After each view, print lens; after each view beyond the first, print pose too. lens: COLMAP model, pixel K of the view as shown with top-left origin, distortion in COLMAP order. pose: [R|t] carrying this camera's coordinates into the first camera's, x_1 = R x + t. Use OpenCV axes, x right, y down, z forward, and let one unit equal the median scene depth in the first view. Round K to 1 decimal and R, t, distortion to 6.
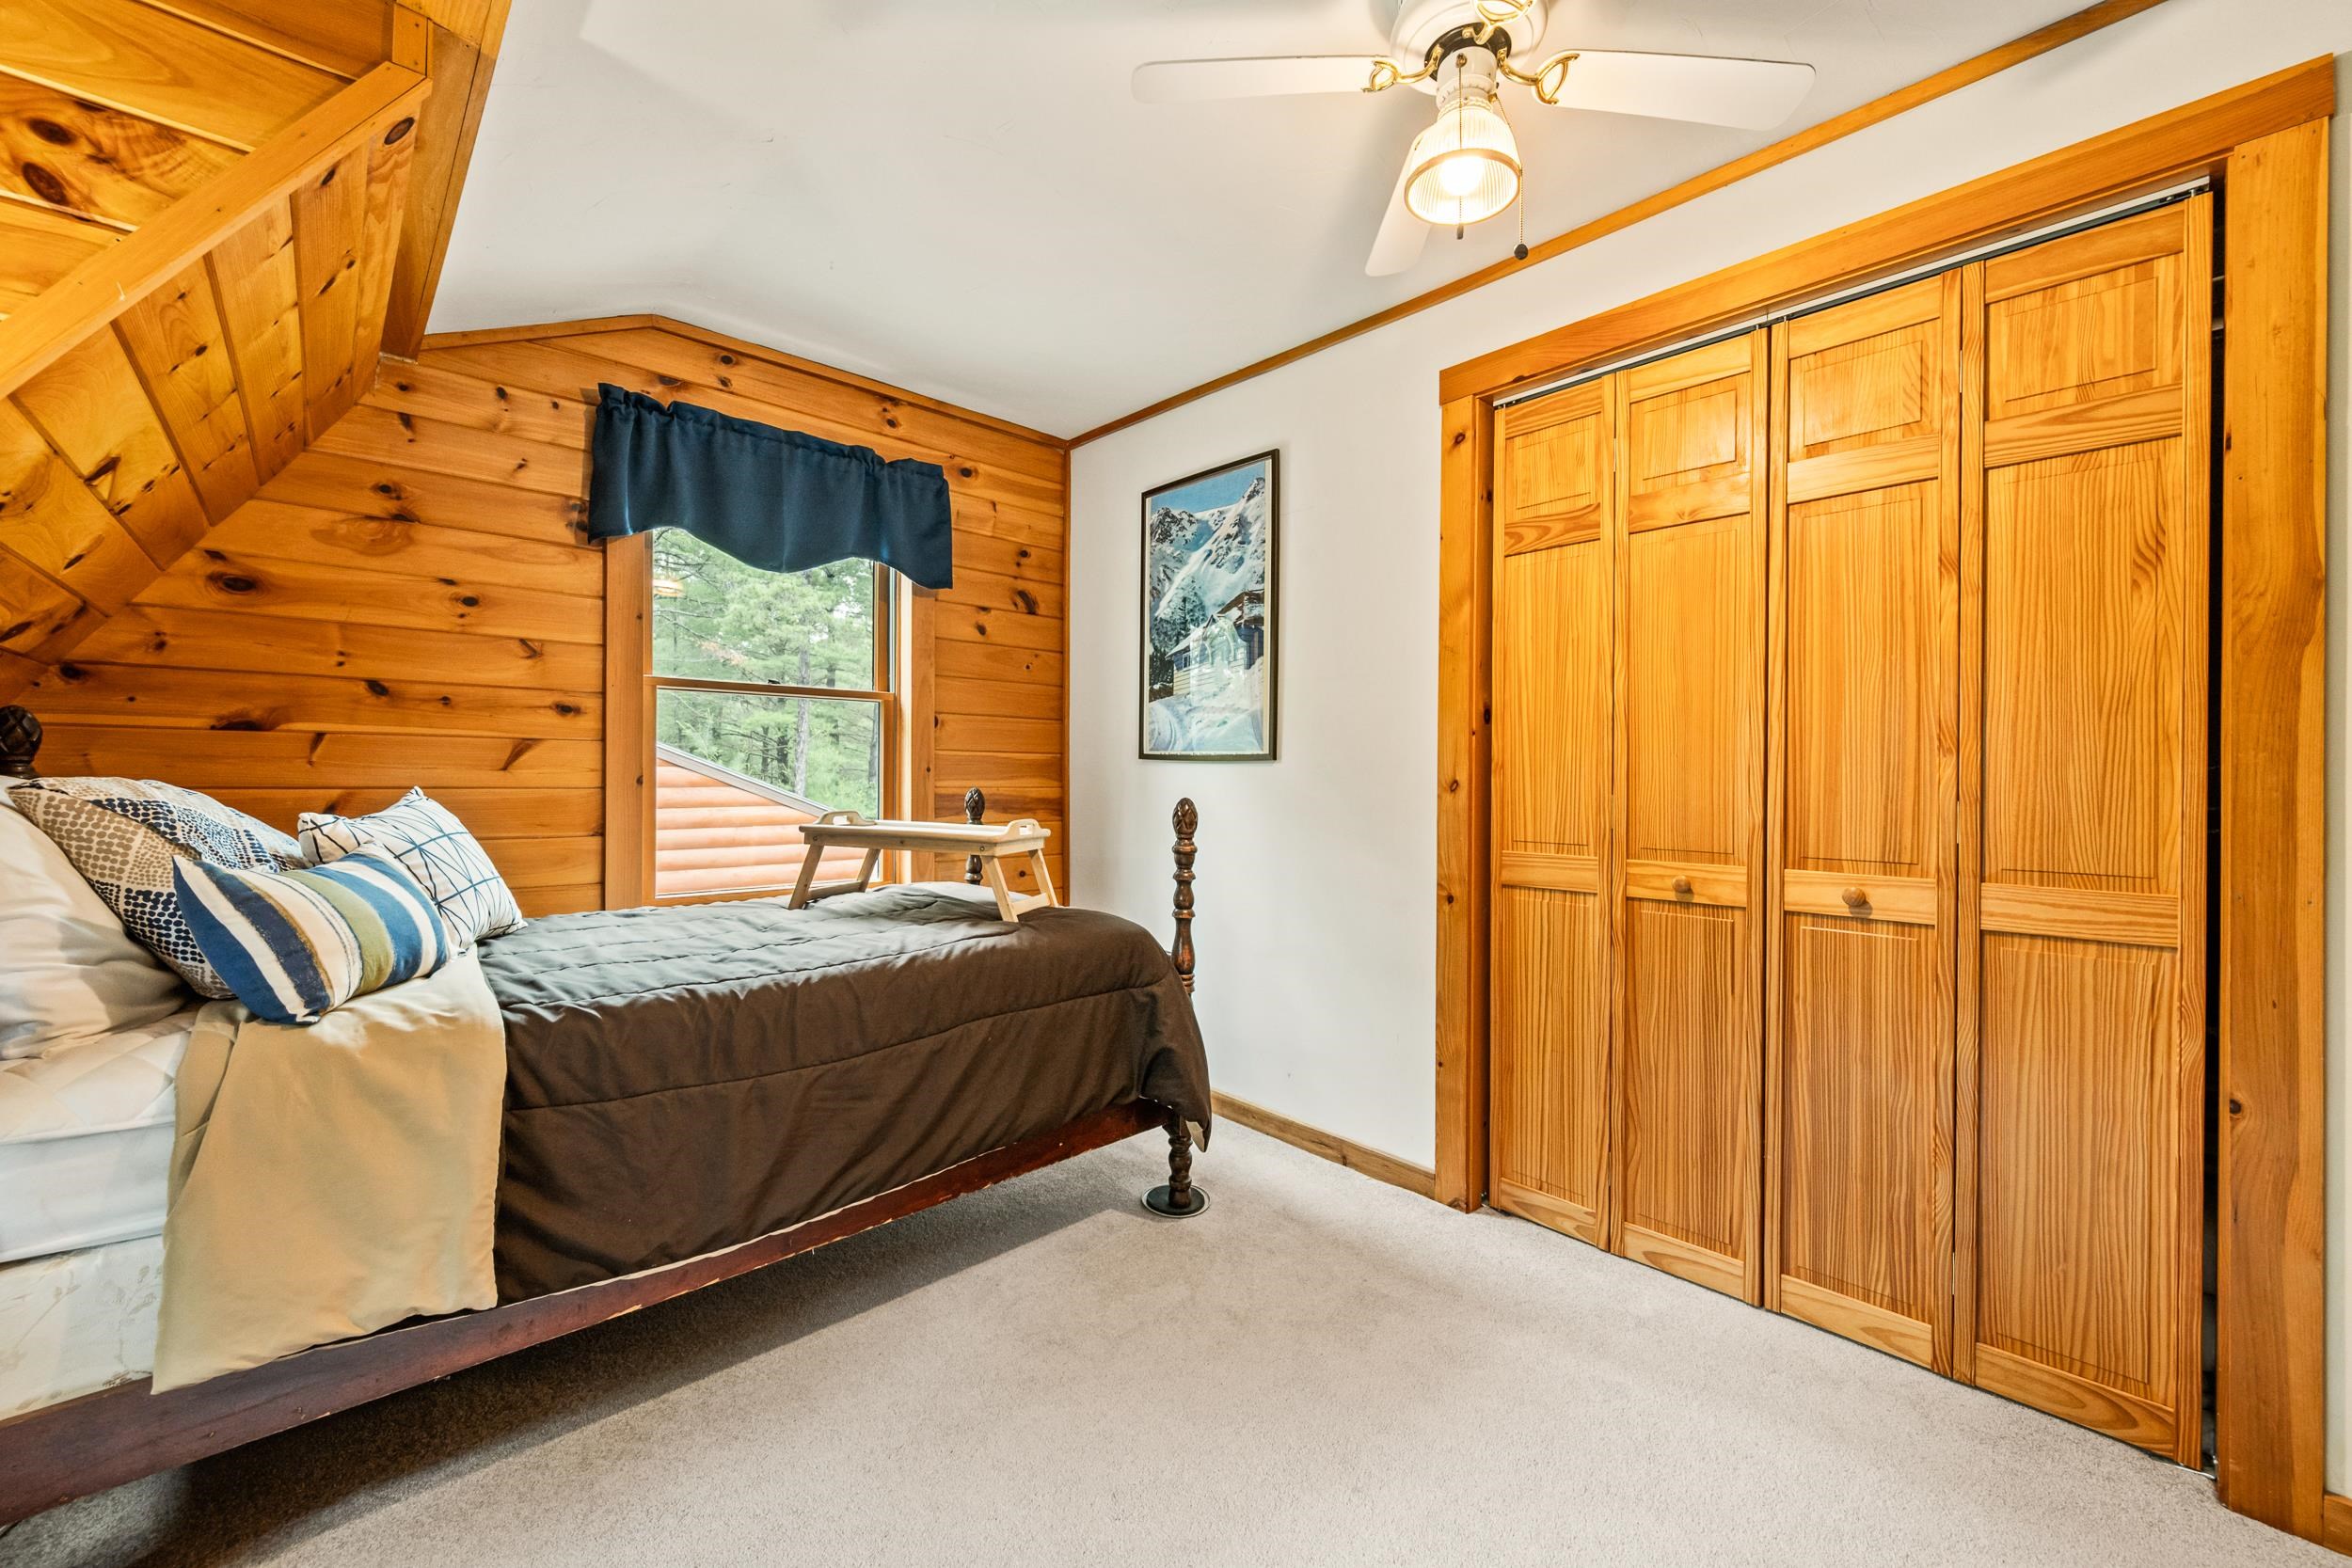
lens RADIAL K [[930.0, 0, 1175.5], [0, 930.0, 778.9], [0, 0, 1]] dist [-0.000019, -0.000109]
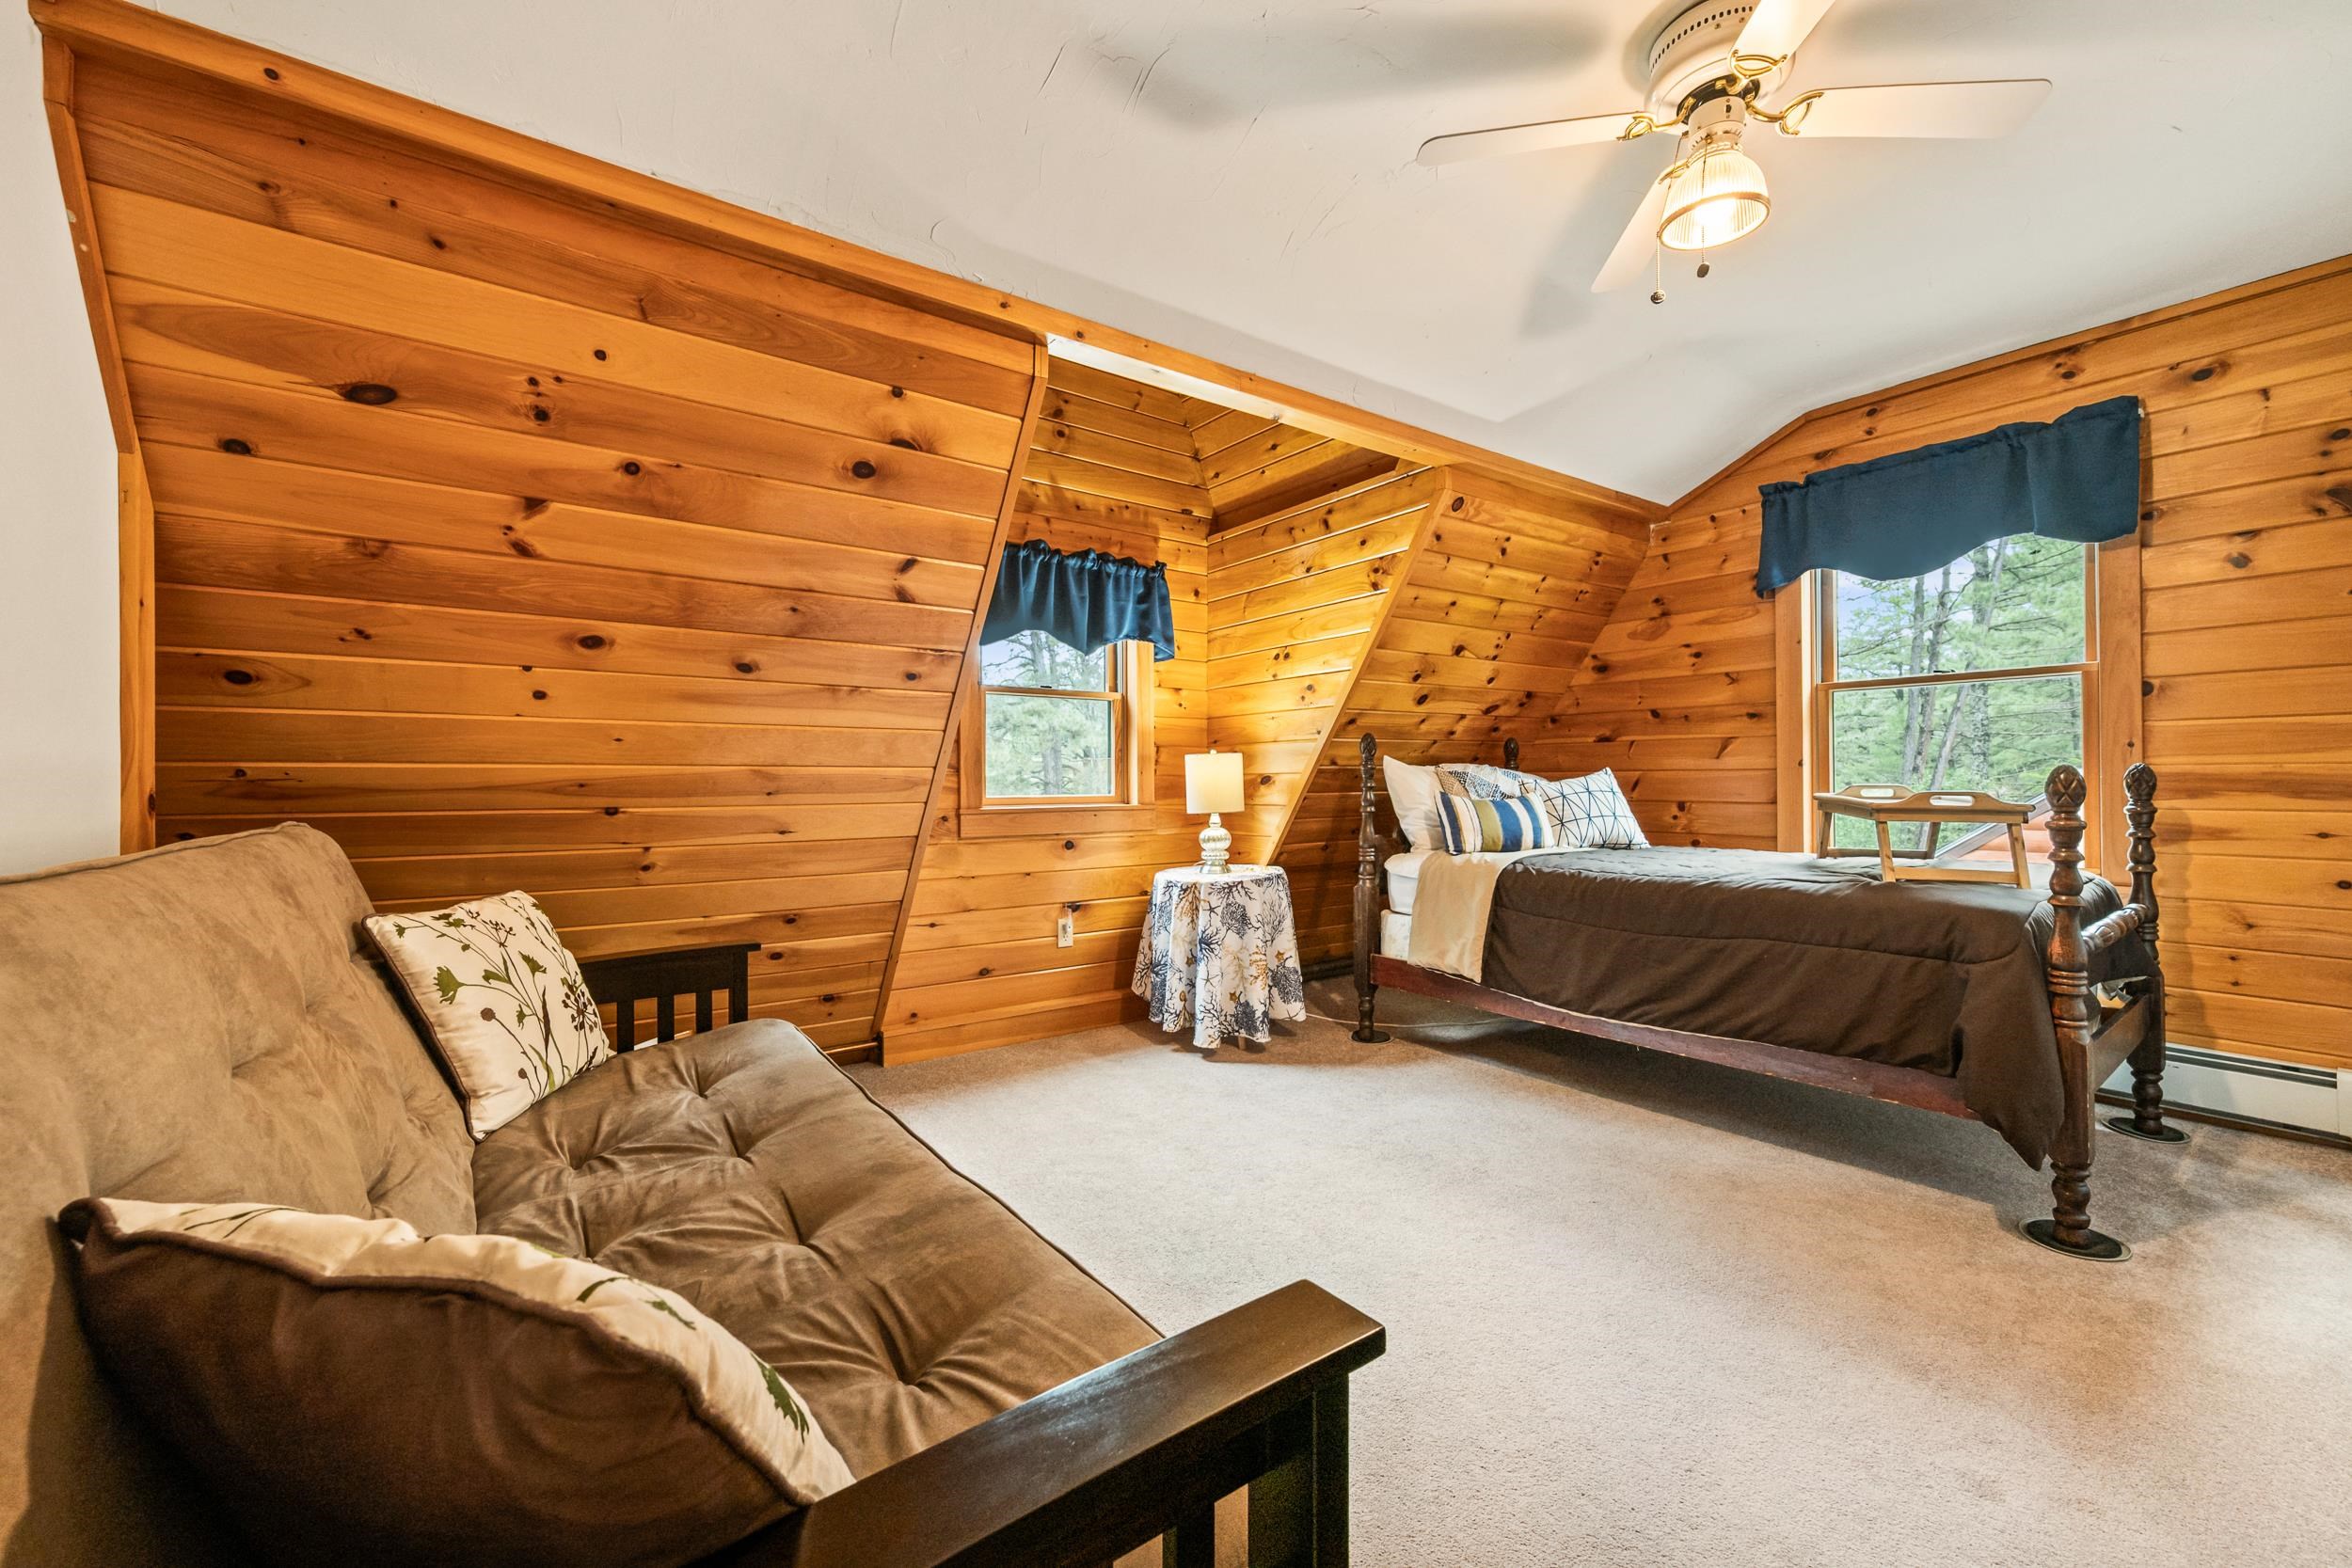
lens RADIAL K [[930.0, 0, 1175.5], [0, 930.0, 778.9], [0, 0, 1]] dist [-0.000019, -0.000109]
pose [[-0.125940, -0.010674, -0.991980, 0.998223], [0.000602, 0.999941, -0.010836, 0.043913], [0.992038, -0.001962, -0.125926, 0.311954]]
